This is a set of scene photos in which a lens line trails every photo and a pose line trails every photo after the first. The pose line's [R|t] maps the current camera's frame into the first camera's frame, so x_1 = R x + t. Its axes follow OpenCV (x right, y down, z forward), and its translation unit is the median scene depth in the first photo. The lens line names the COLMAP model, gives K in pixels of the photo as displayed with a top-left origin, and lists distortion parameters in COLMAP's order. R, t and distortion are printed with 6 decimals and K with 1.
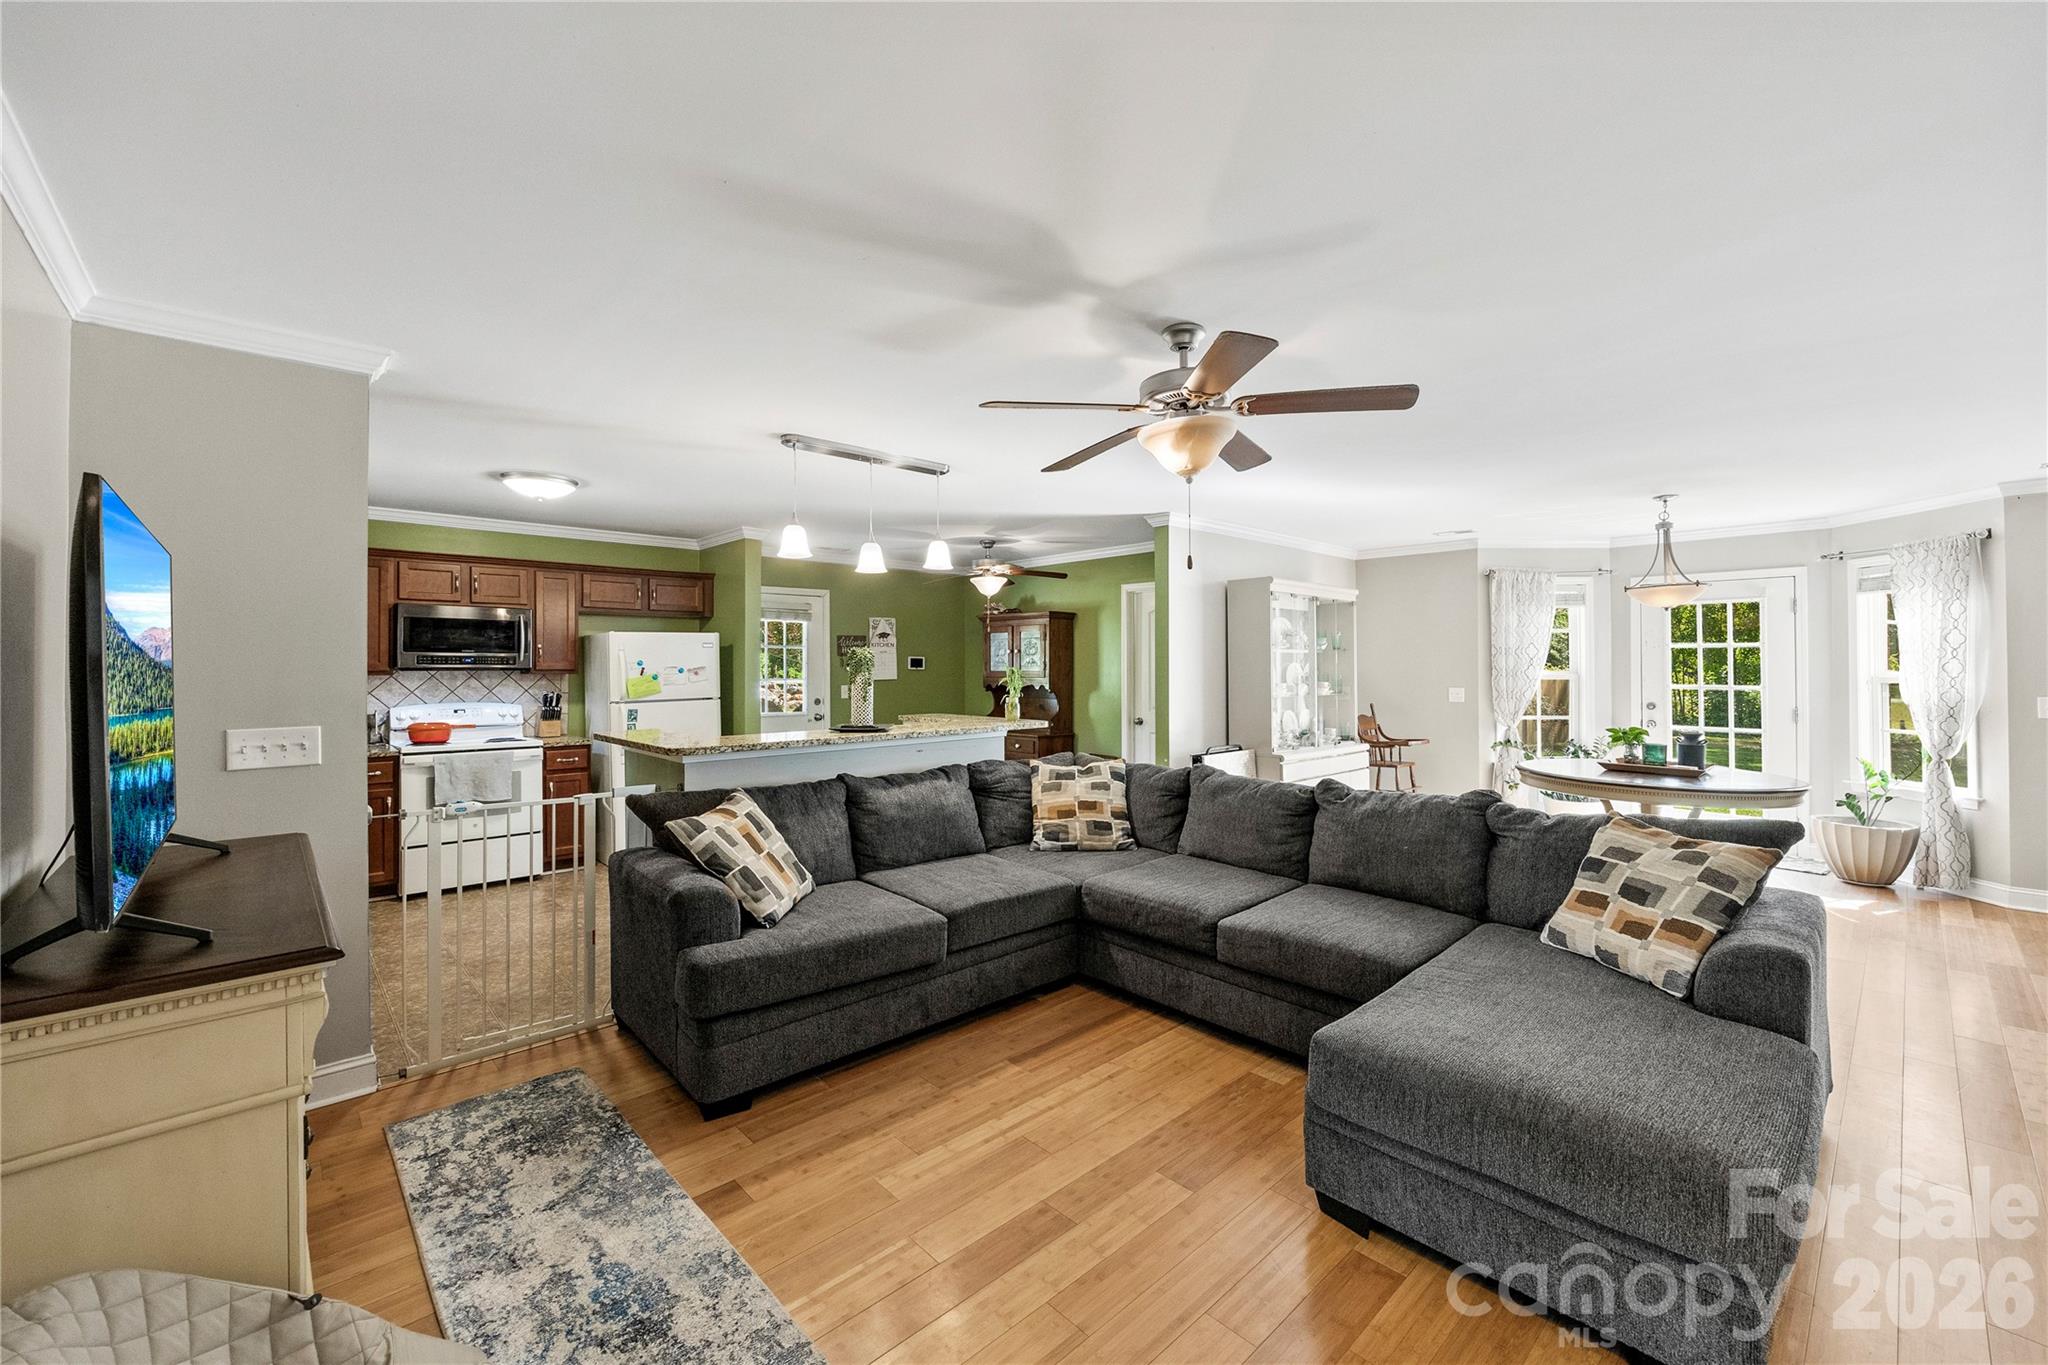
lens RADIAL K [[819.3, 0, 1026.9], [0, 819.3, 659.4], [0, 0, 1]] dist [-0.004592, -0.000169]
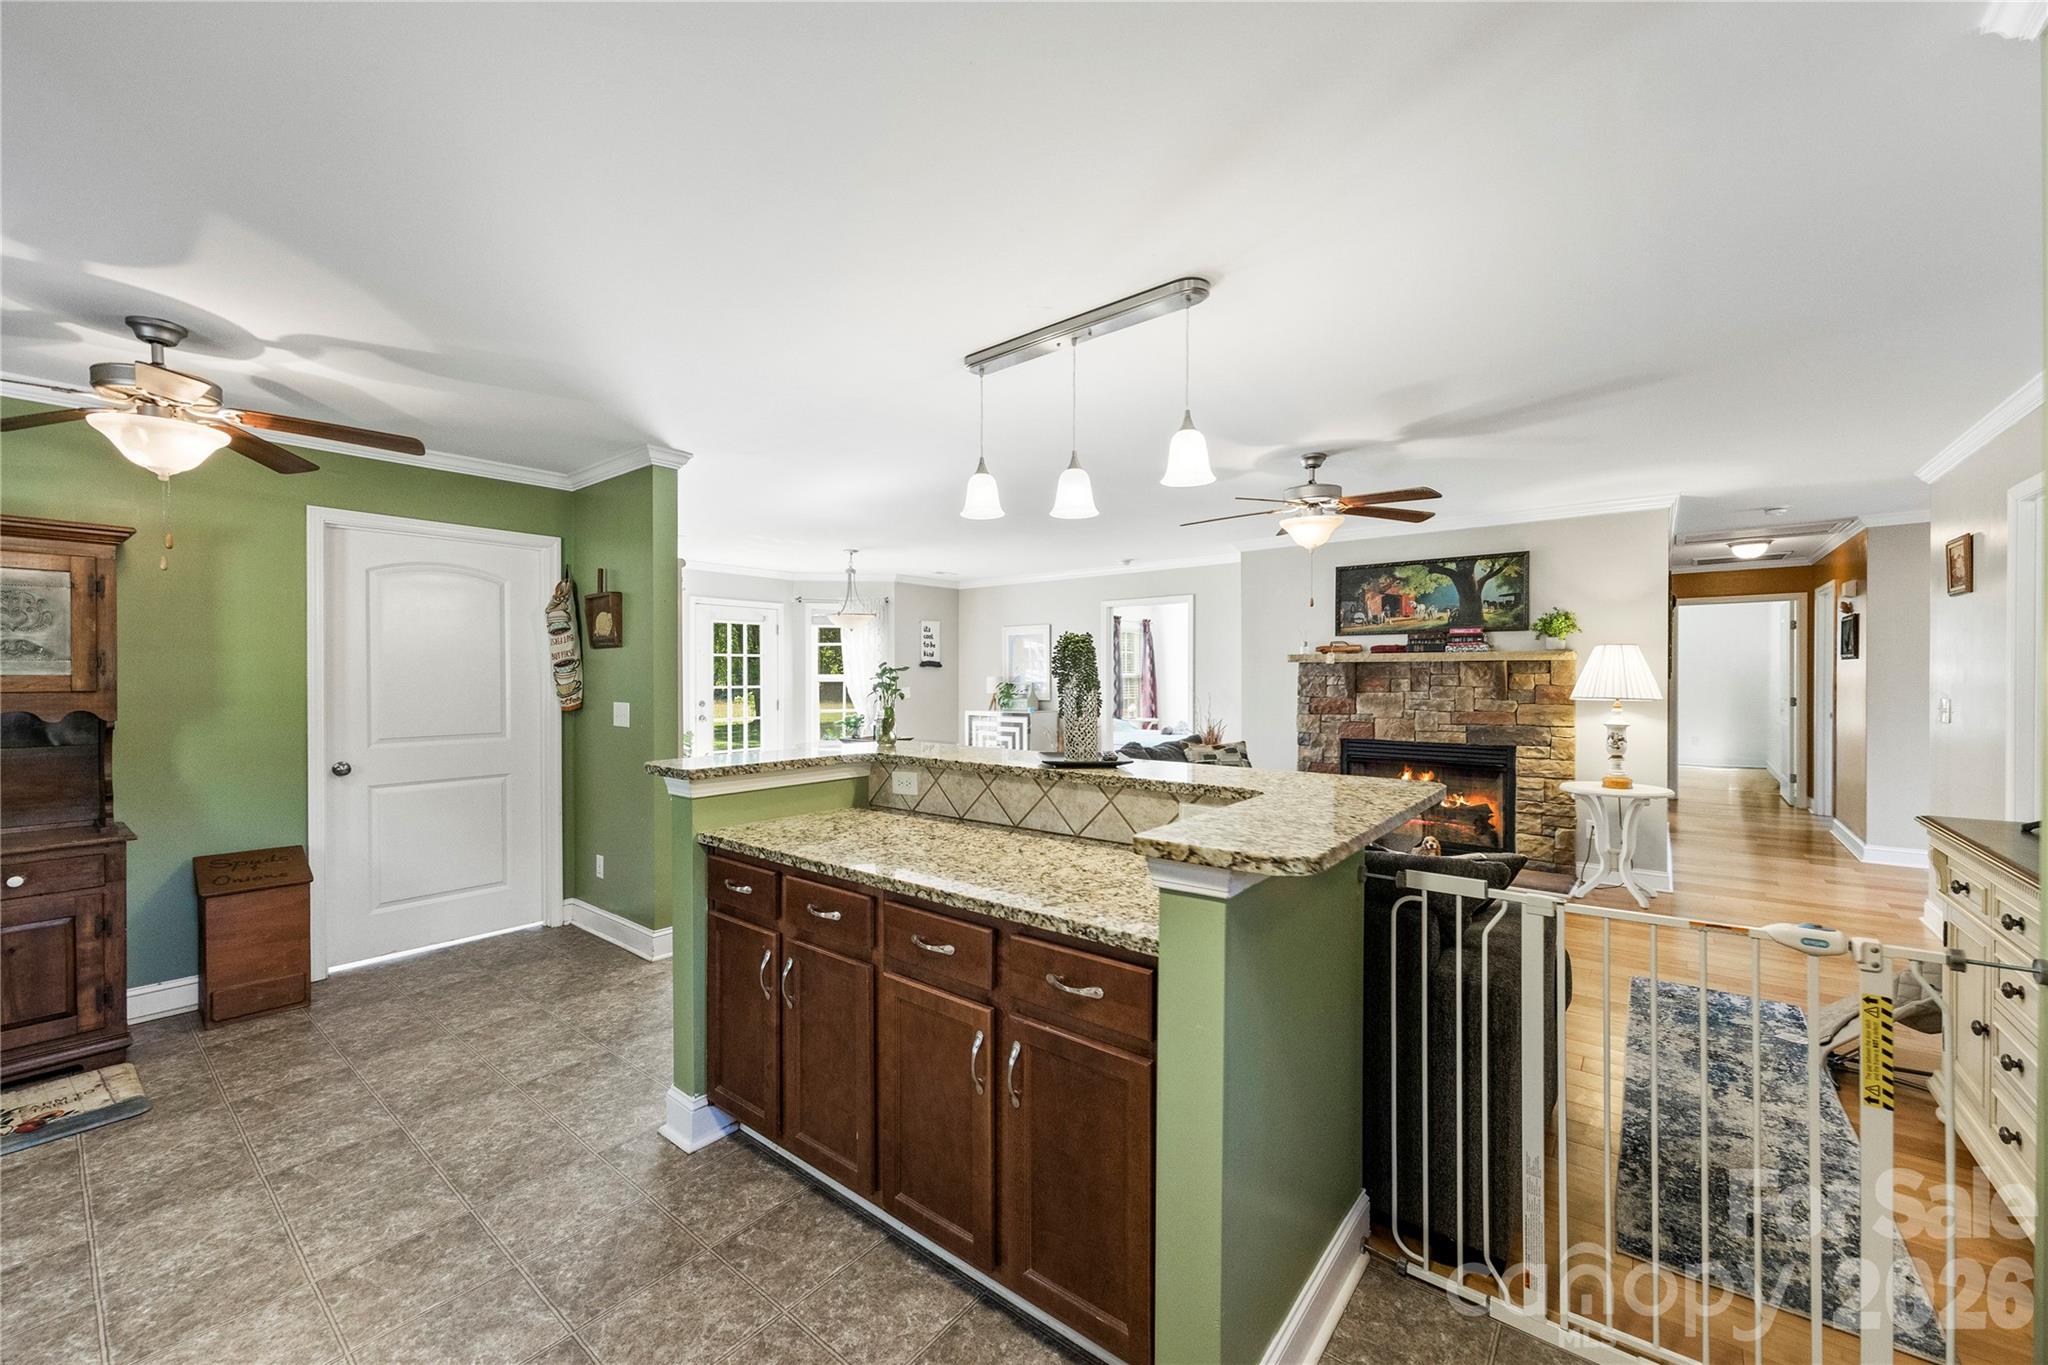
lens RADIAL K [[803.4, 0, 1033.8], [0, 803.4, 678.3], [0, 0, 1]] dist [0.005449, 0.000147]
pose [[-0.159415, -0.002925, 0.987207, -0.564088], [-0.008239, 0.999965, 0.001633, 0.015010], [-0.987177, -0.007873, -0.159433, 0.792122]]
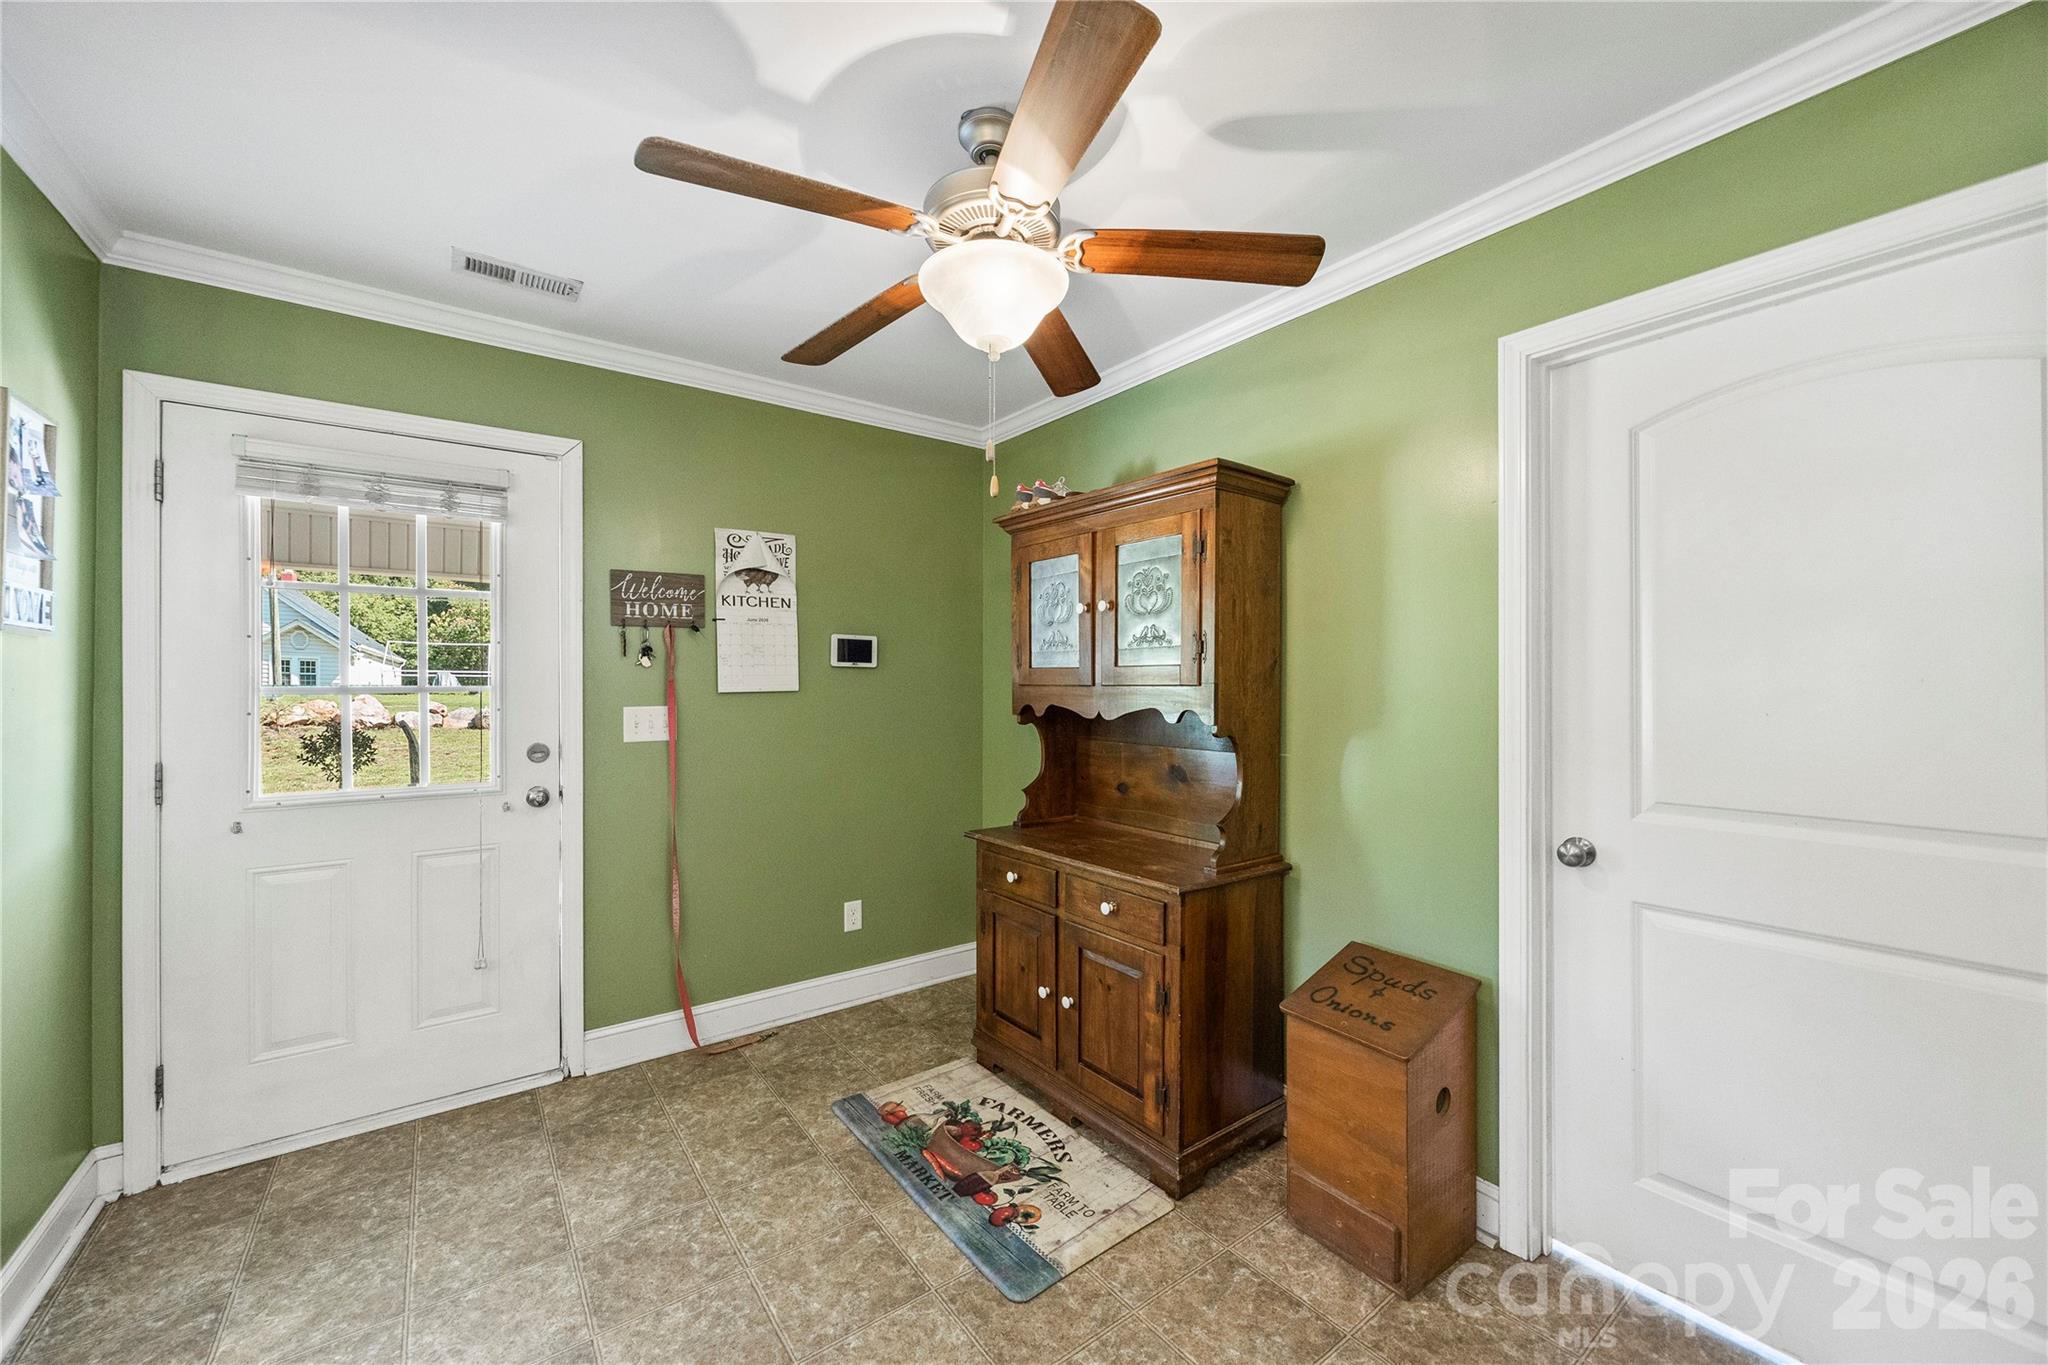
lens RADIAL K [[786.7, 0, 1041.3], [0, 786.7, 682.5], [0, 0, 1]] dist [0.000285, 0.000314]
pose [[0.995206, -0.000006, -0.097797, -0.009257], [0.000724, 0.999973, 0.007310, 0.024571], [0.097794, -0.007346, 0.995180, 0.910160]]
